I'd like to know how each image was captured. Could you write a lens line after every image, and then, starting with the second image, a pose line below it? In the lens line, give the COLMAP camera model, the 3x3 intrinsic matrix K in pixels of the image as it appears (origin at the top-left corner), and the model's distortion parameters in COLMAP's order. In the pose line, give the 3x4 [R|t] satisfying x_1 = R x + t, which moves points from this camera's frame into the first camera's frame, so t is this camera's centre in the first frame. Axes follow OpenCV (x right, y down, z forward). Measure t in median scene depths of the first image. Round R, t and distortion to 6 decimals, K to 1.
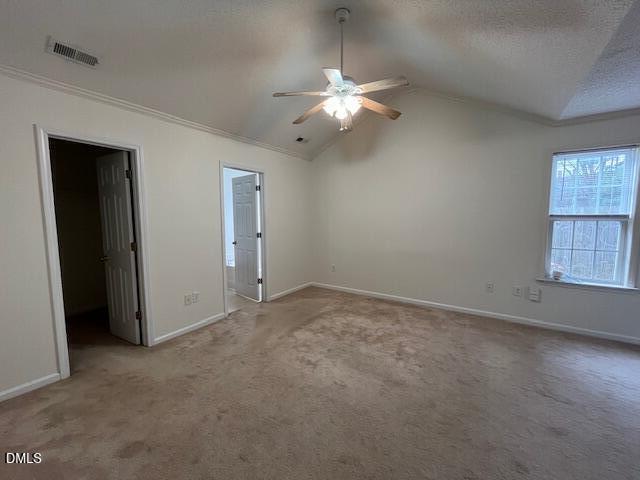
lens RADIAL K [[262.2, 0, 321.5], [0, 262.2, 239.8], [0, 0, 1]] dist [0.001808, -0.000766]
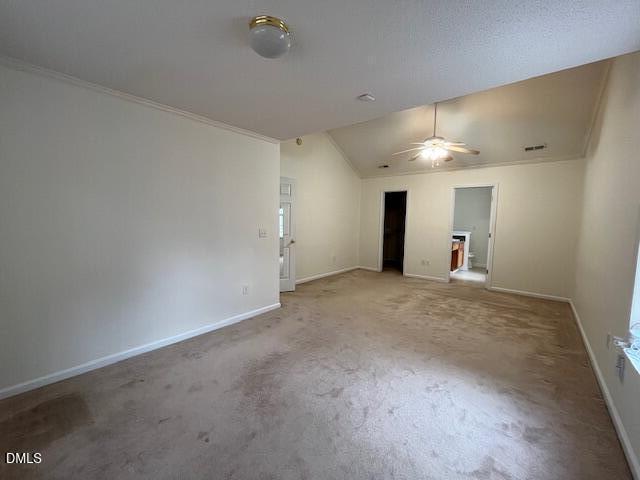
lens RADIAL K [[262.2, 0, 320.4], [0, 262.2, 240.2], [0, 0, 1]] dist [0.001808, -0.000766]
pose [[-0.099169, 0.092027, -0.990806, 1.475686], [-0.103486, 0.989361, 0.102250, -0.052034], [0.989675, 0.112675, -0.088591, 0.407988]]
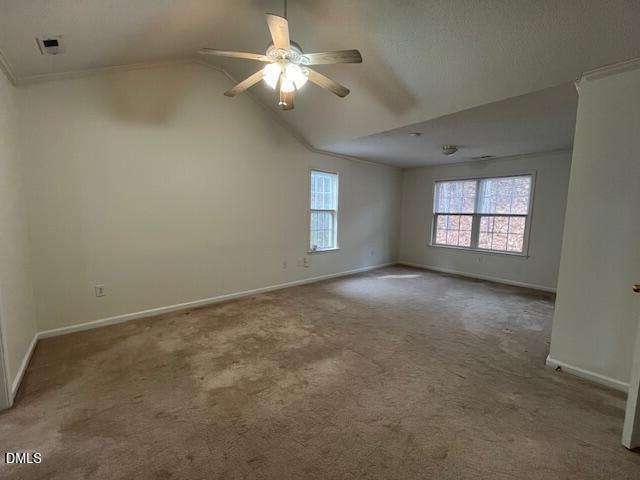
lens RADIAL K [[262.2, 0, 320.1], [0, 262.2, 238.0], [0, 0, 1]] dist [0.001808, -0.000766]
pose [[0.253196, -0.087168, 0.963480, -0.613752], [0.068331, 0.995056, 0.072068, -0.032388], [-0.964999, 0.047588, 0.257901, 0.556668]]
